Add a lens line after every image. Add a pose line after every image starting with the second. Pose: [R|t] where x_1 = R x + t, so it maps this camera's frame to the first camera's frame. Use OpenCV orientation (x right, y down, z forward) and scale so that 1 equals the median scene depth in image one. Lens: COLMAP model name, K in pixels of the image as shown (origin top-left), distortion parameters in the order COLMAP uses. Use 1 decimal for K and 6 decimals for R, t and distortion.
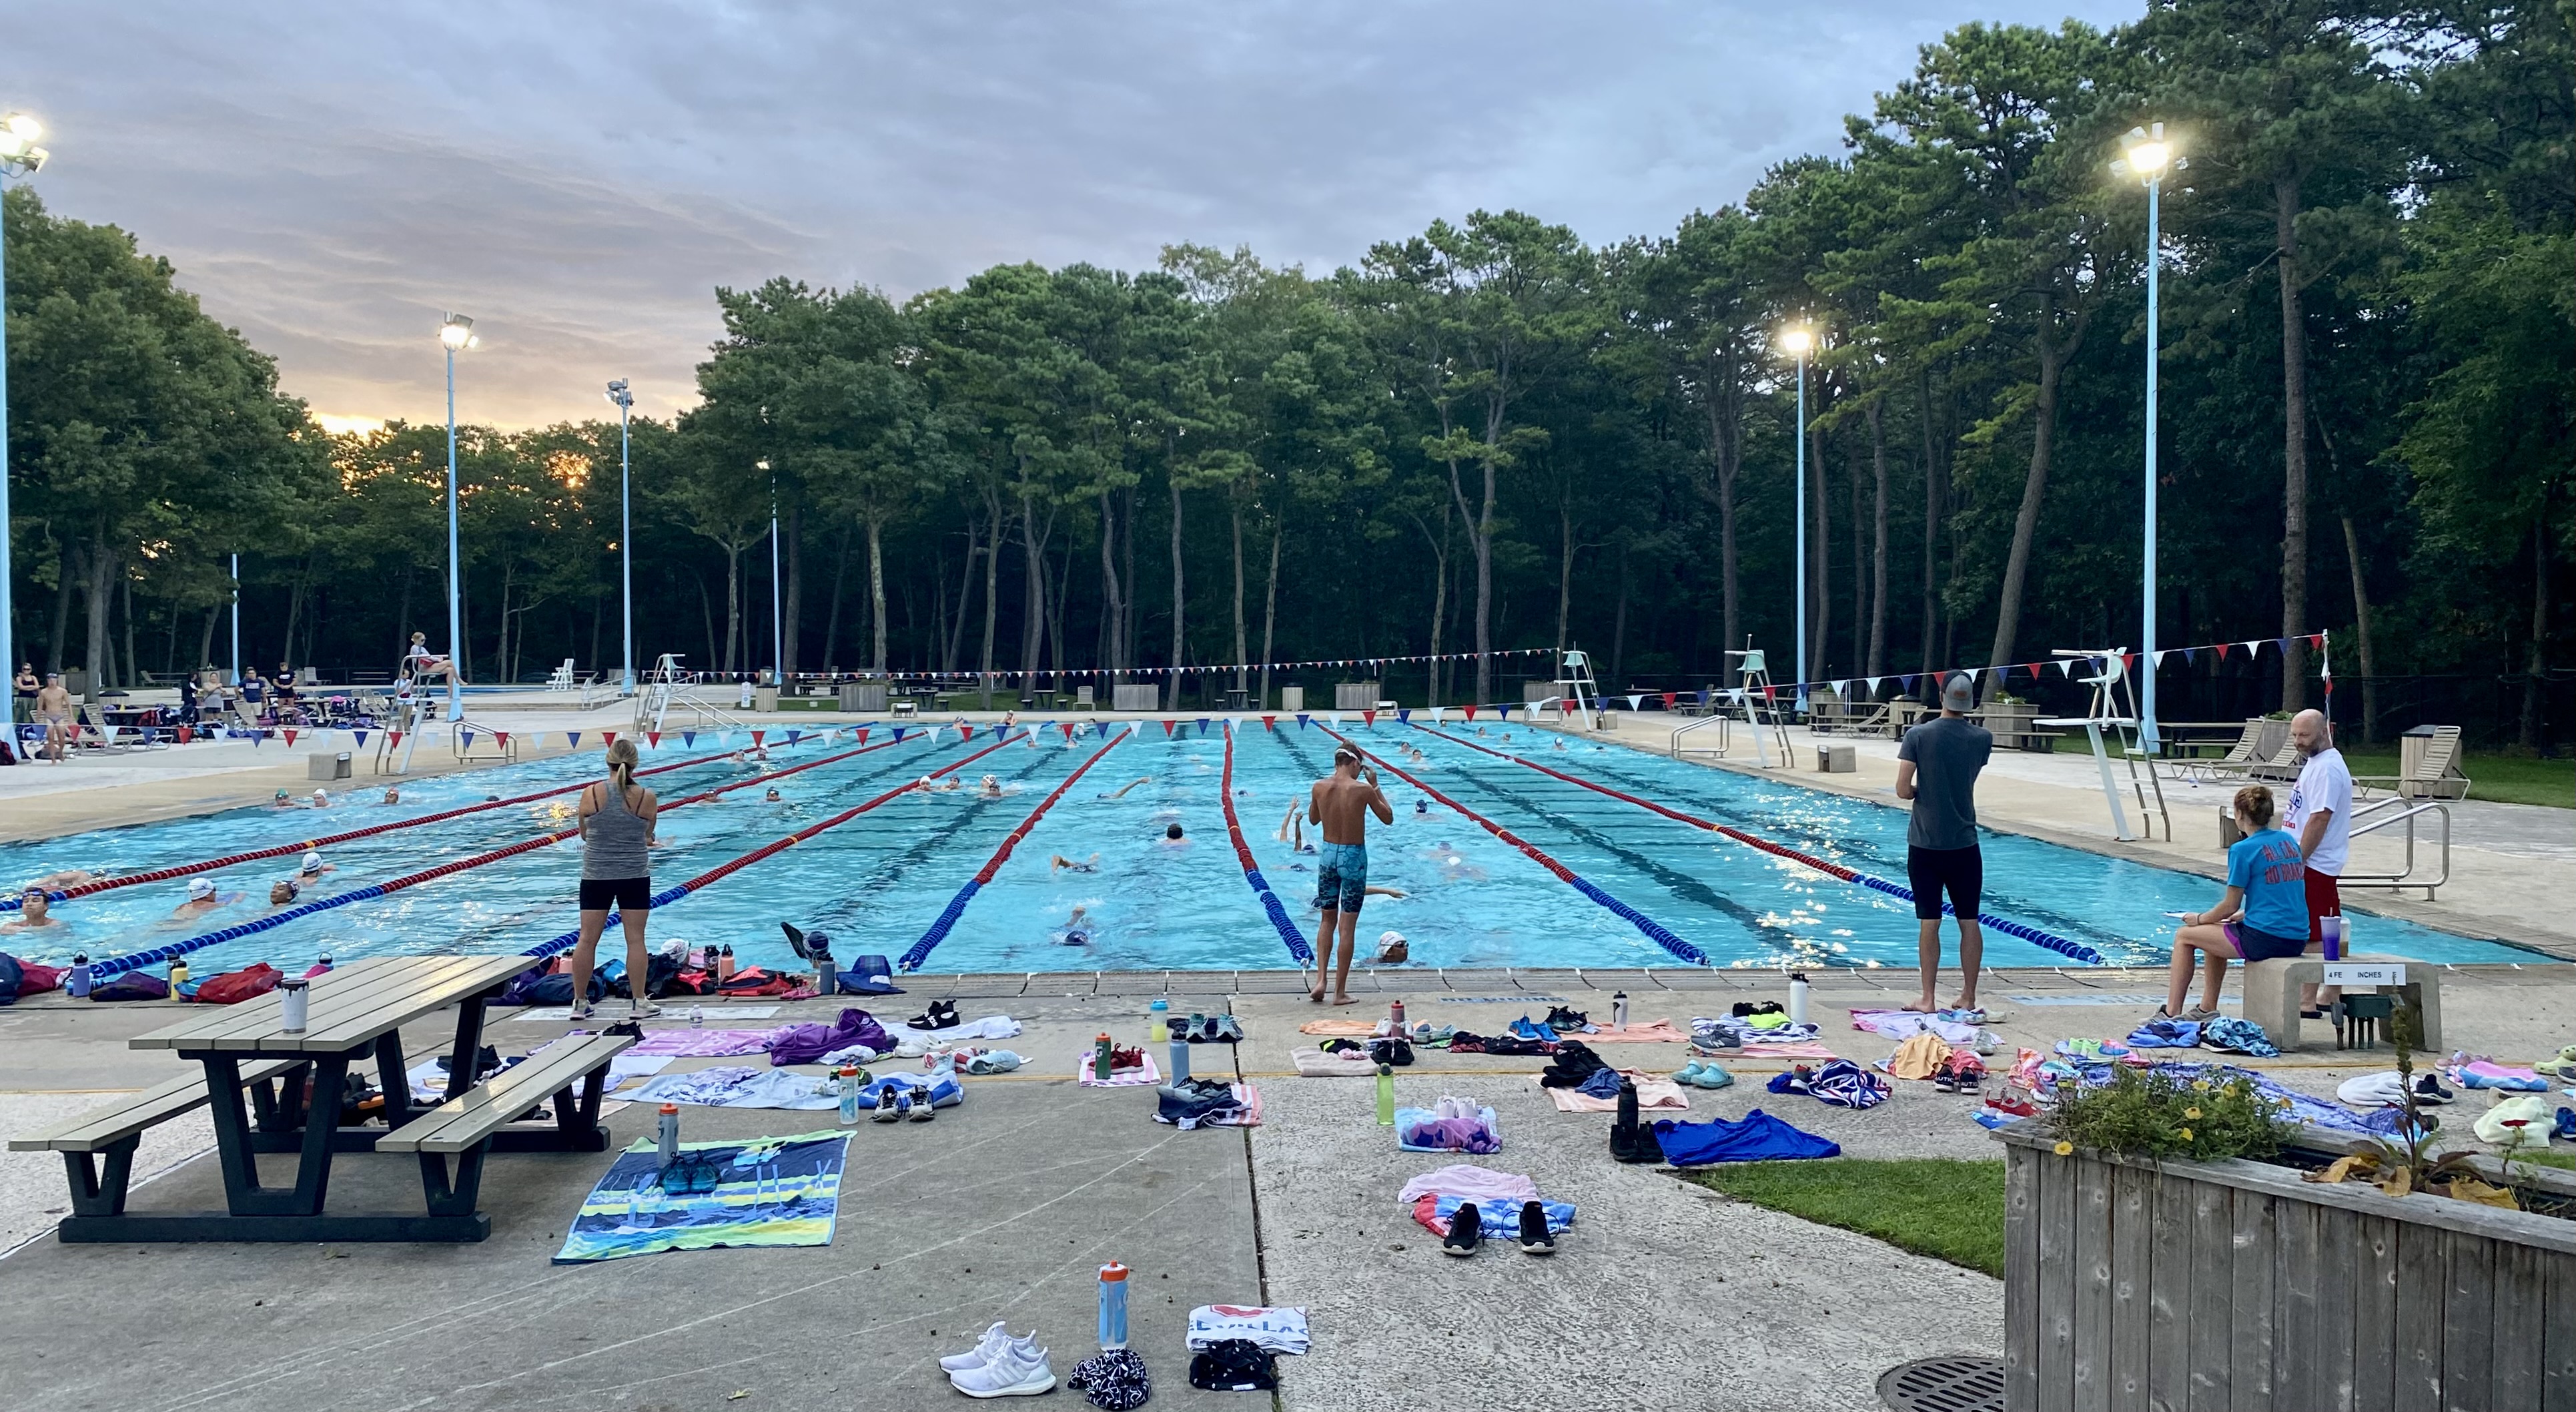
lens RADIAL K [[2029.4, 0, 1288.0], [0, 2029.4, 706.0], [0, 0, 1]] dist [0.058368, -0.000024]
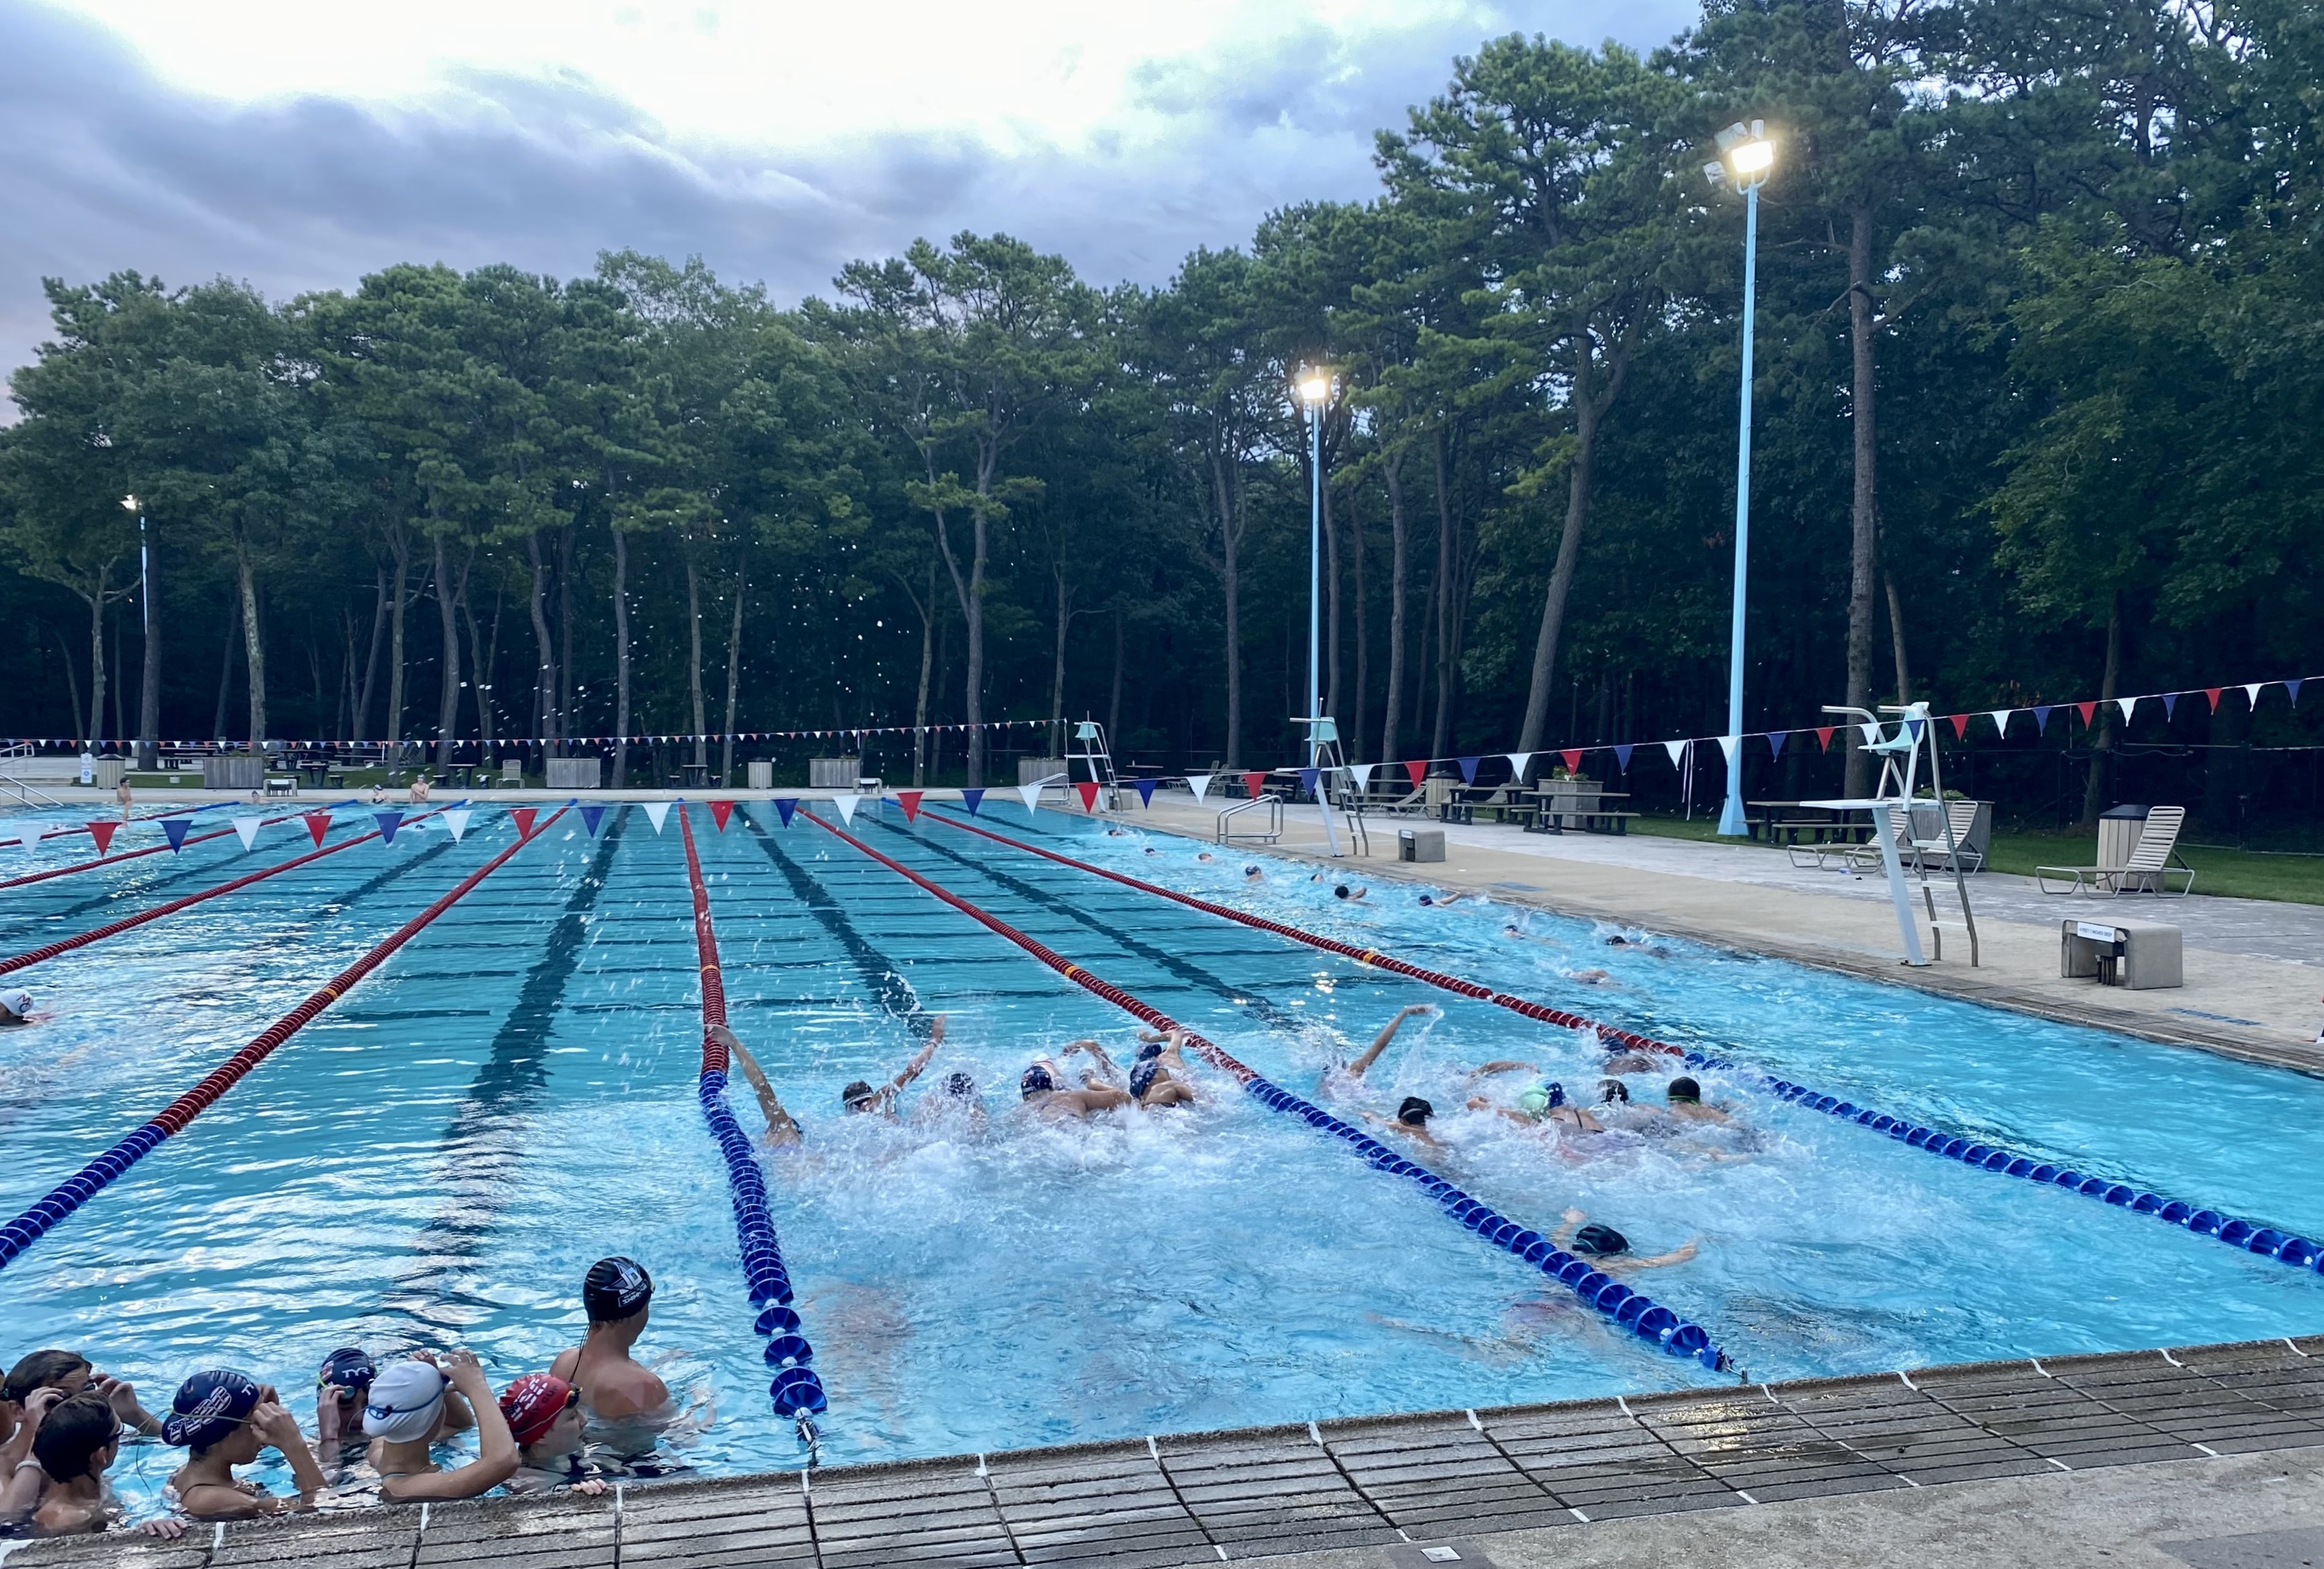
lens RADIAL K [[1985.0, 0, 1163.3], [0, 1985.0, 845.6], [0, 0, 1]] dist [0.121255, -0.212239]
pose [[0.979408, -0.005858, 0.201804, -0.001174], [-0.000409, 0.999519, 0.031002, 0.000145], [-0.201889, -0.030446, 0.978935, 0.112113]]
